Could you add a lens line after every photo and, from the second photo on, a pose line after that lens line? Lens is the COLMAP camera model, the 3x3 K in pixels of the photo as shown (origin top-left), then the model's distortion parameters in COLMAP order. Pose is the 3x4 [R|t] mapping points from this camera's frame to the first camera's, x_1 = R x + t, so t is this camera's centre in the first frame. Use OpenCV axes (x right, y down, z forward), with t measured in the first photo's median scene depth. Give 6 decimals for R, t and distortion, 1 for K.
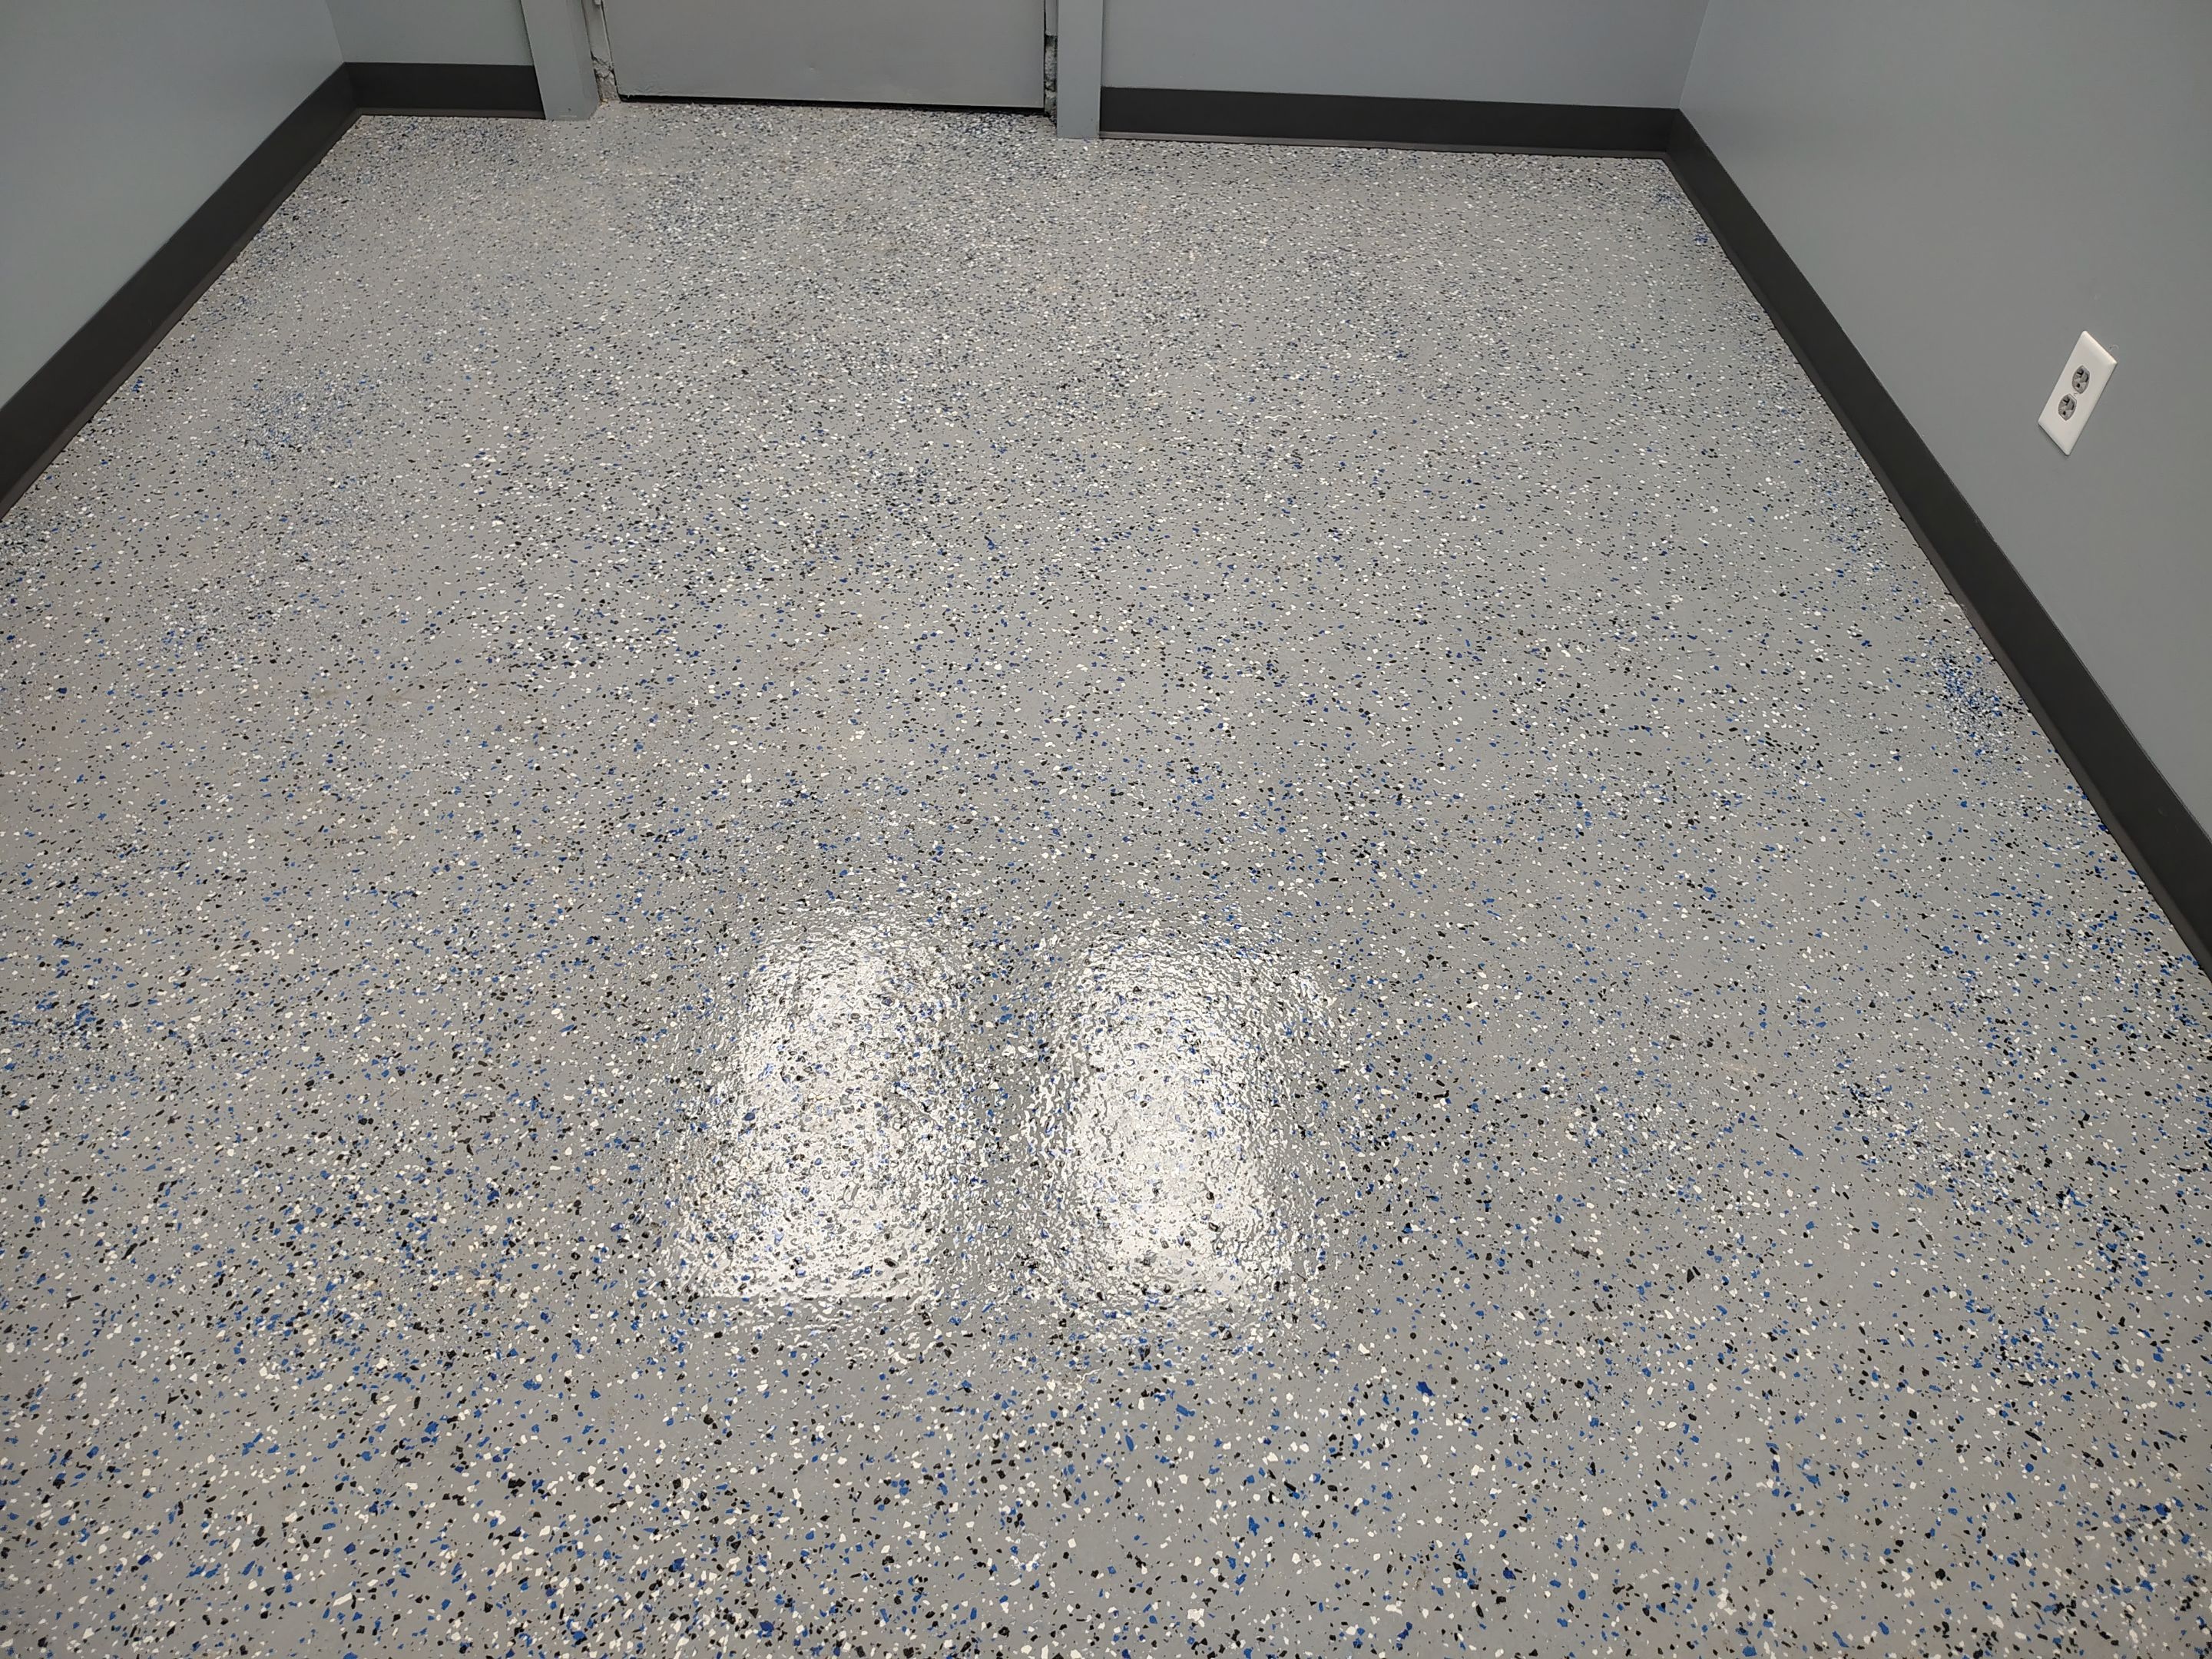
lens RADIAL K [[1529.8, 0, 1142.9], [0, 1529.8, 843.5], [0, 0, 1]] dist [0.068608, -0.100756]
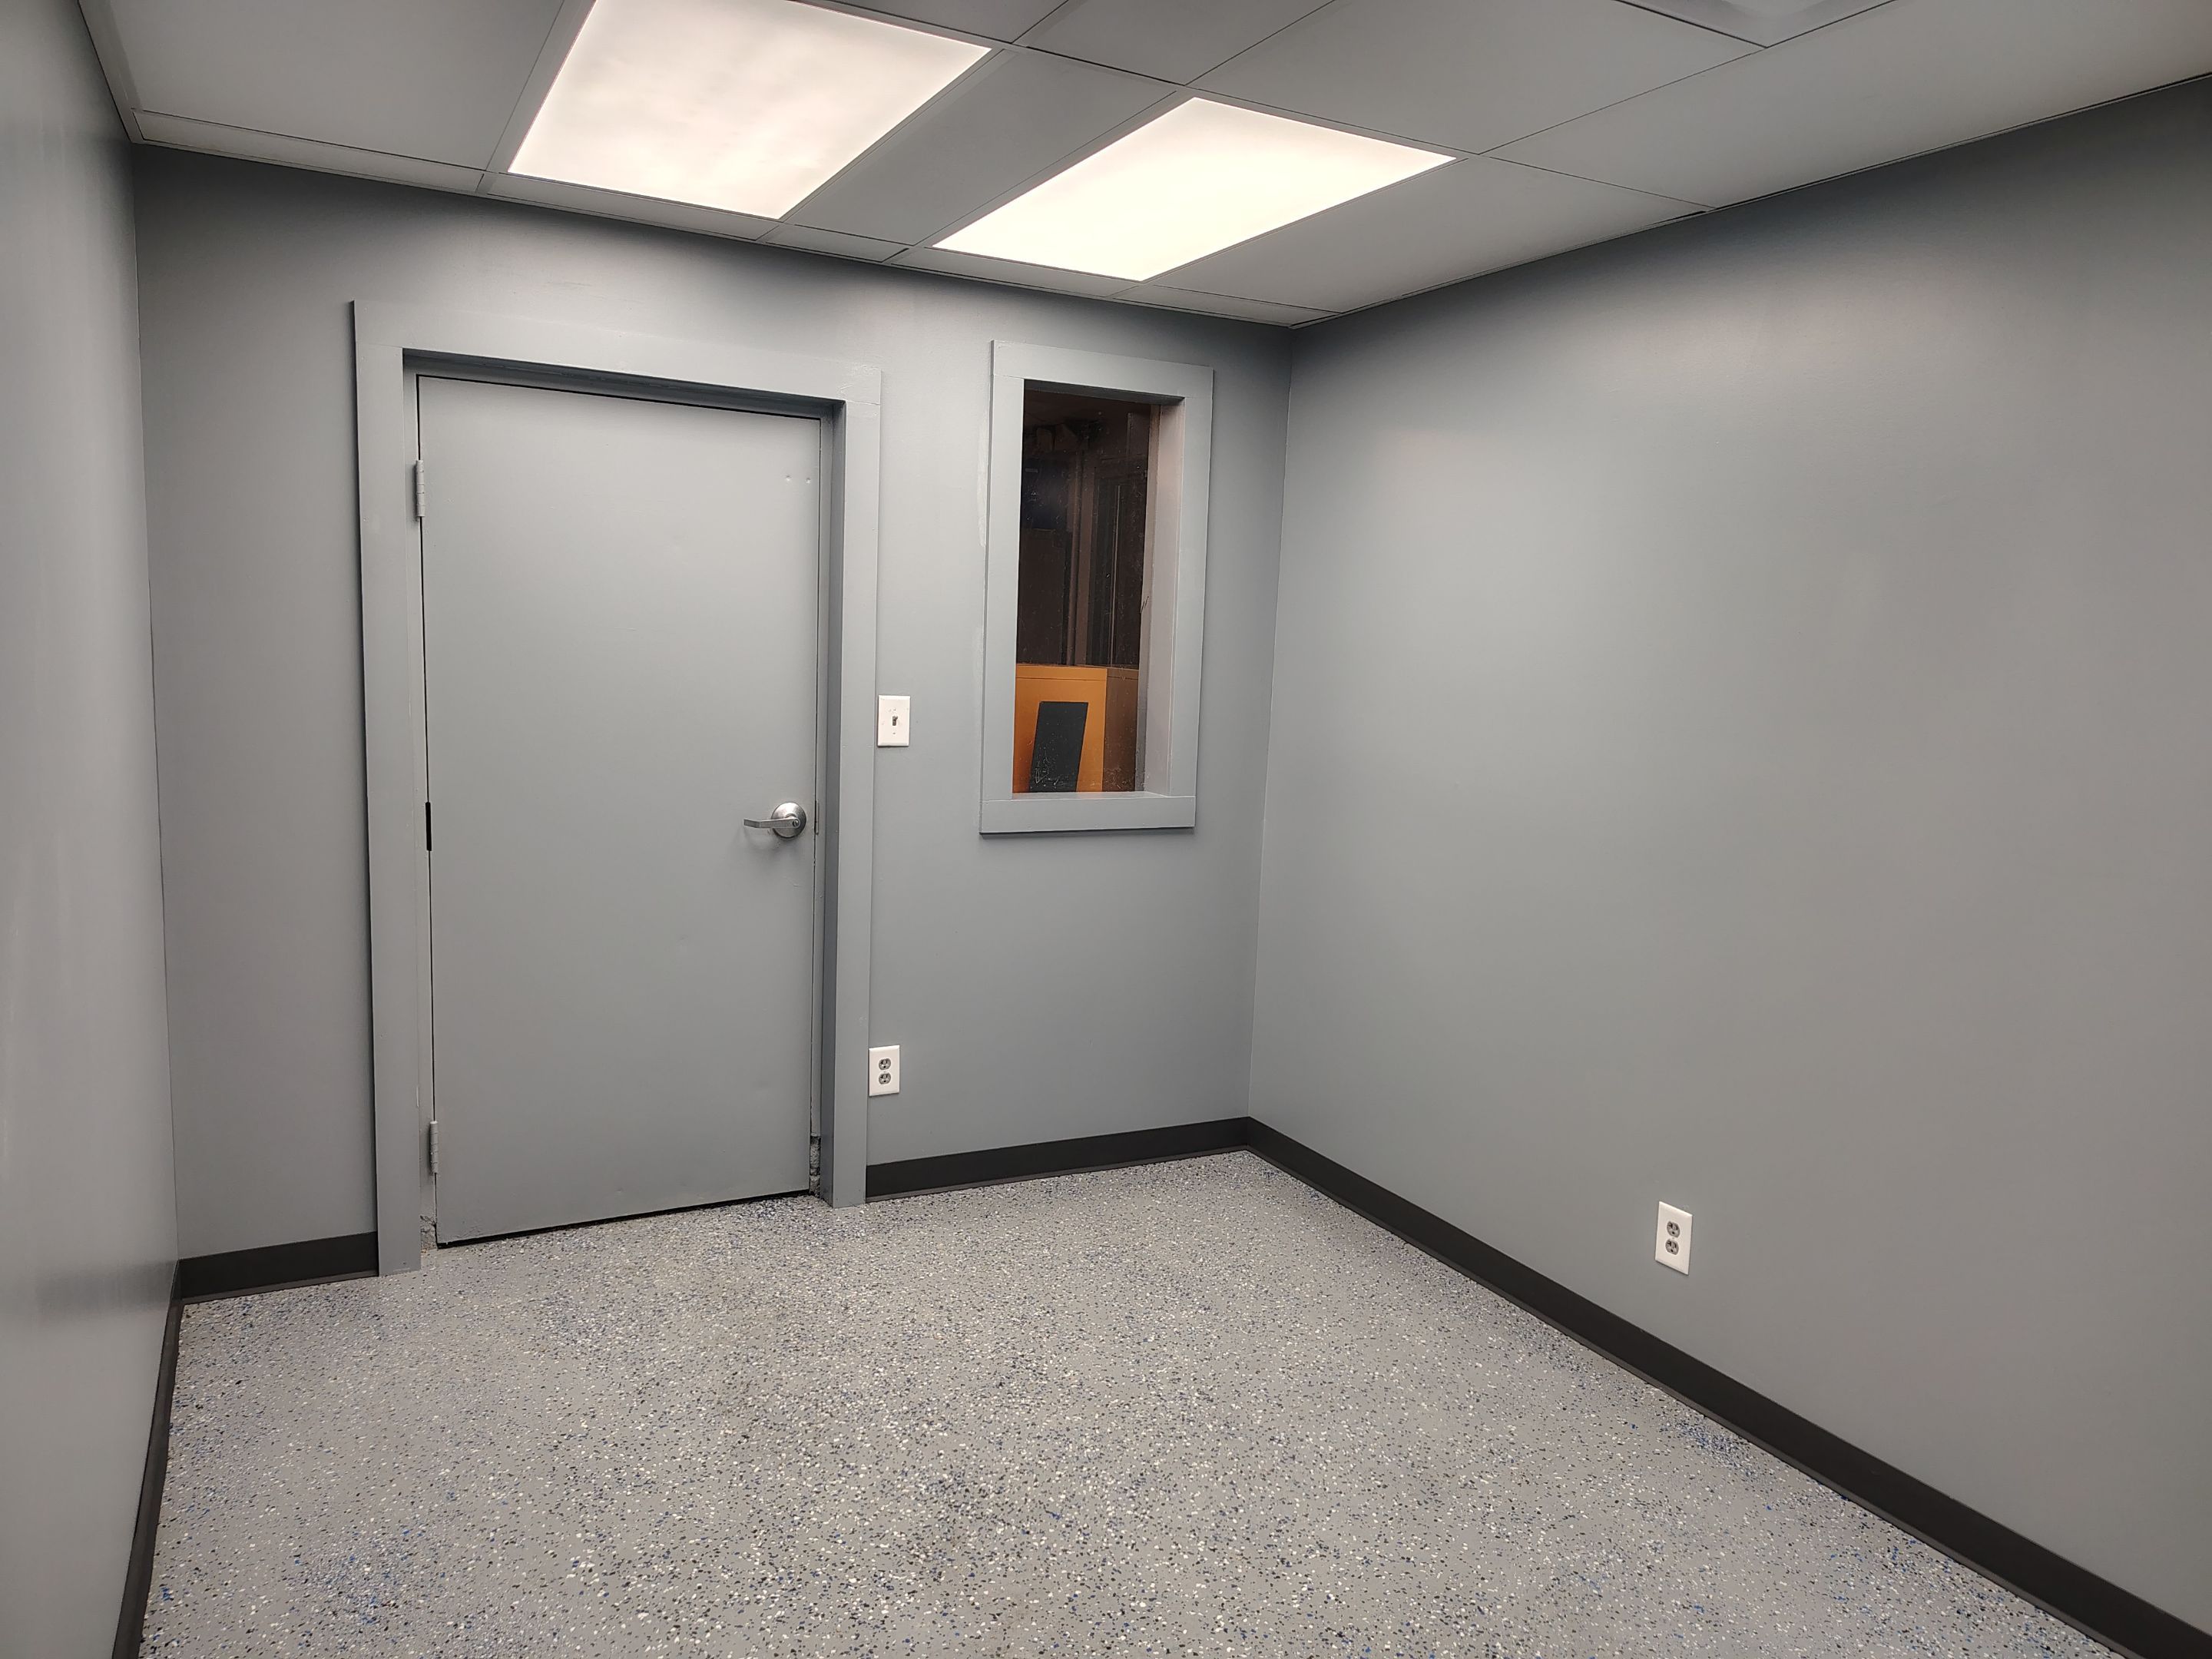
lens RADIAL K [[1529.8, 0, 1142.9], [0, 1529.8, 843.5], [0, 0, 1]] dist [0.068608, -0.100756]
pose [[0.883614, -0.060181, 0.464332, -0.395735], [0.322187, 0.797734, -0.509722, 0.017530], [-0.339738, 0.600000, 0.724278, -0.153121]]
